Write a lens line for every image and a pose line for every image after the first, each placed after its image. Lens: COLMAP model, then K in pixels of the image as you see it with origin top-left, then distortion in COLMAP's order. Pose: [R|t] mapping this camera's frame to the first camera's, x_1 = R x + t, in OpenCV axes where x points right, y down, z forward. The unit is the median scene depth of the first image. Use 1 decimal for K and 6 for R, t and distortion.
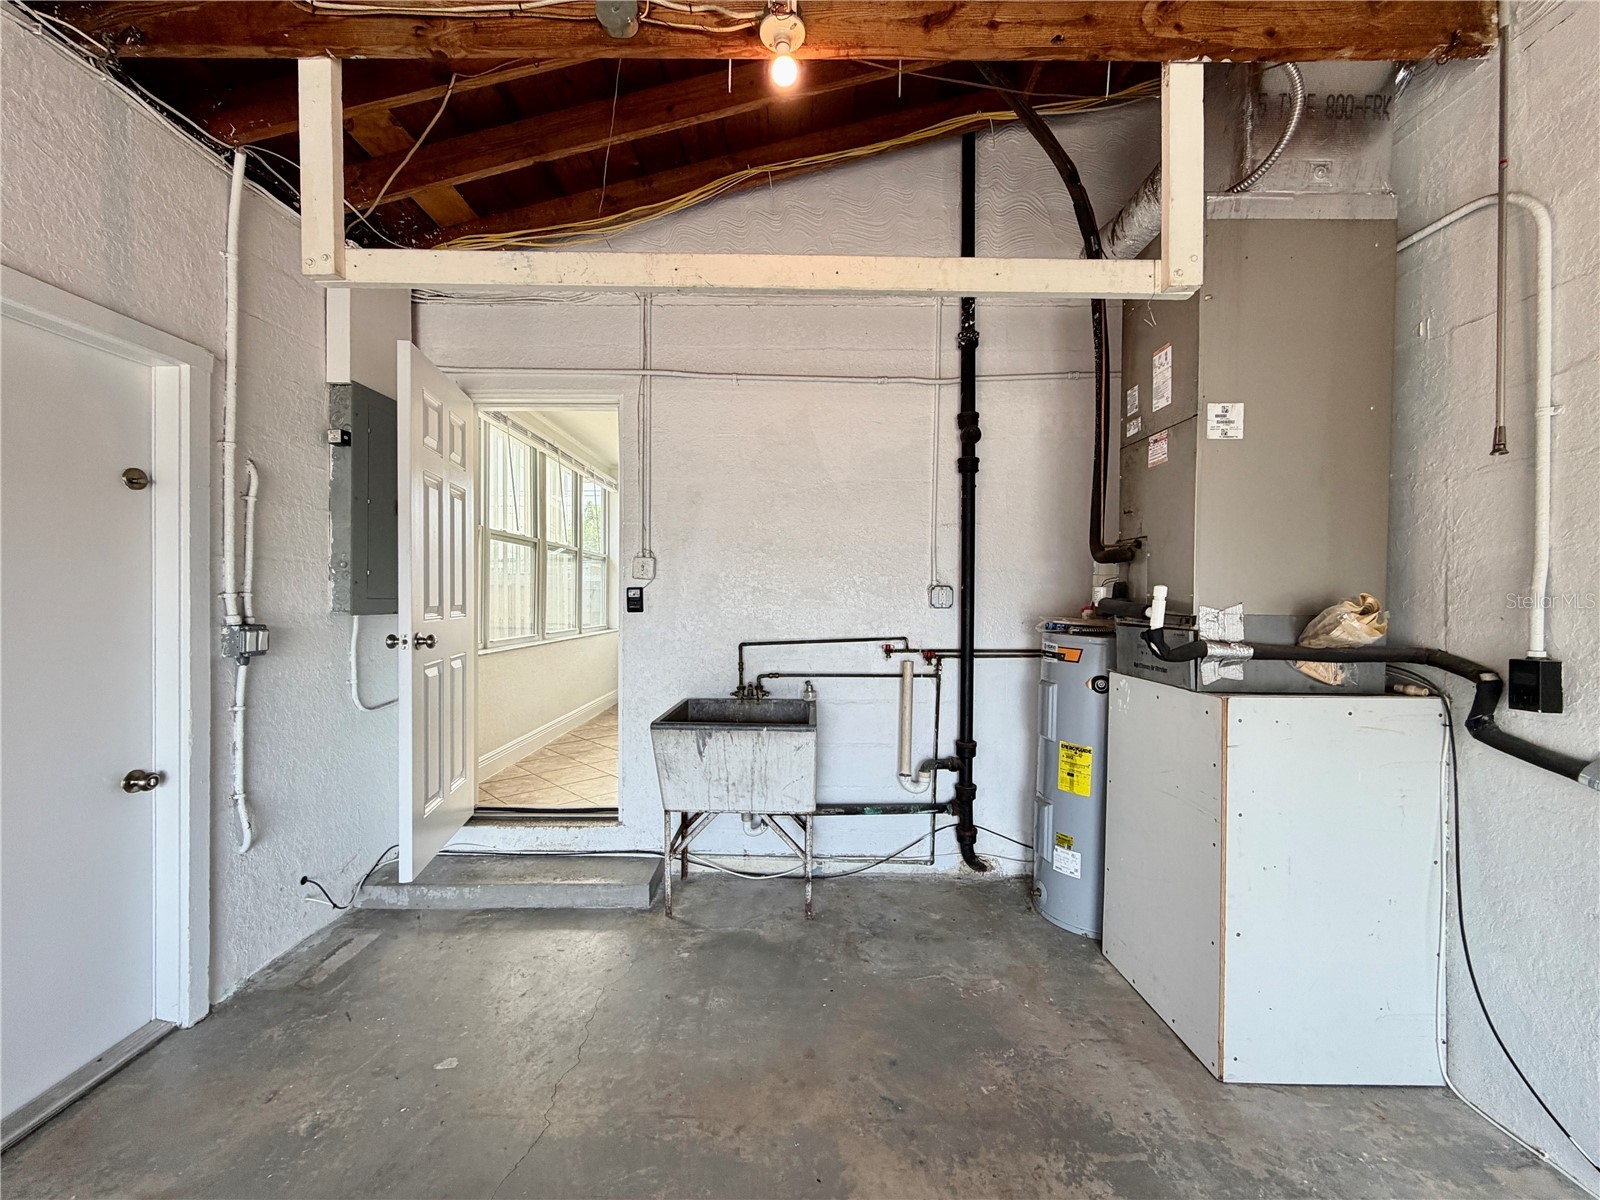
lens RADIAL K [[637.4, 0, 797.9], [0, 637.4, 602.9], [0, 0, 1]] dist [0.001251, -0.000532]
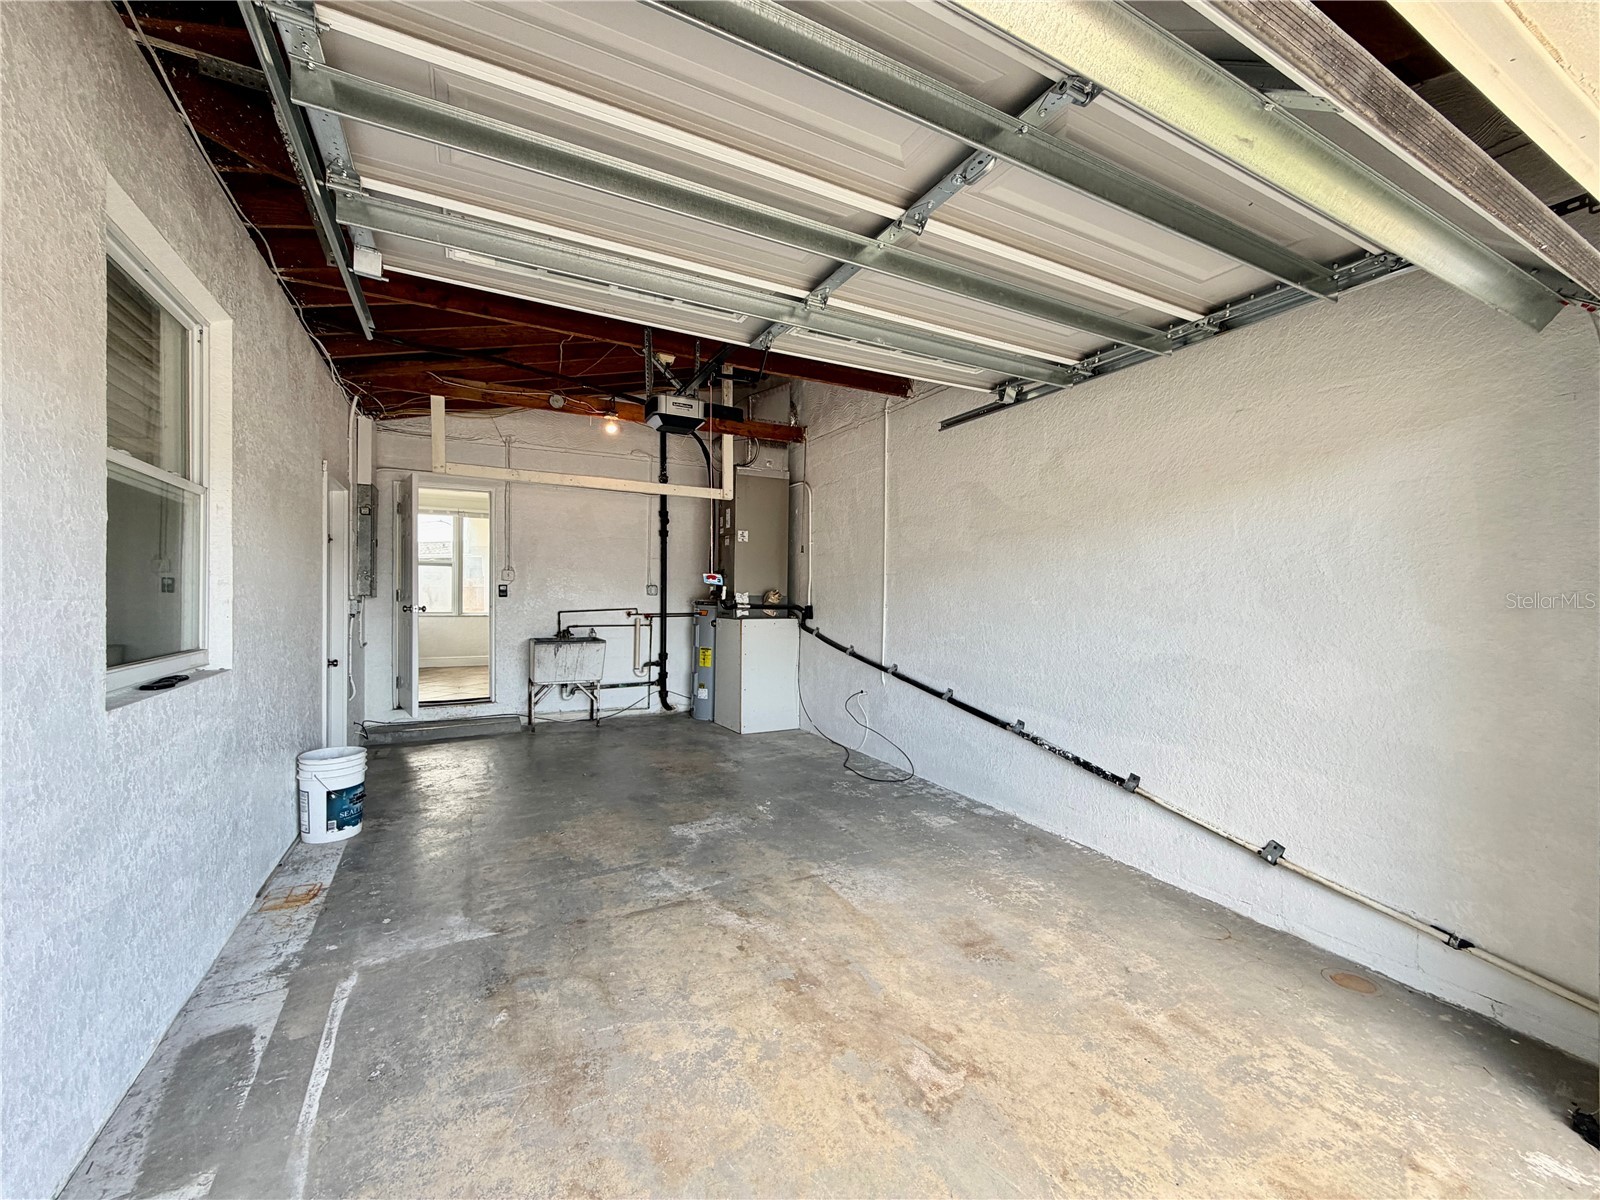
lens RADIAL K [[637.4, 0, 797.9], [0, 637.4, 602.9], [0, 0, 1]] dist [0.001251, -0.000532]
pose [[0.885991, -0.004312, 0.463682, -0.381660], [0.002934, 0.999989, 0.003695, 0.029855], [-0.463693, -0.001913, 0.885994, -1.296949]]
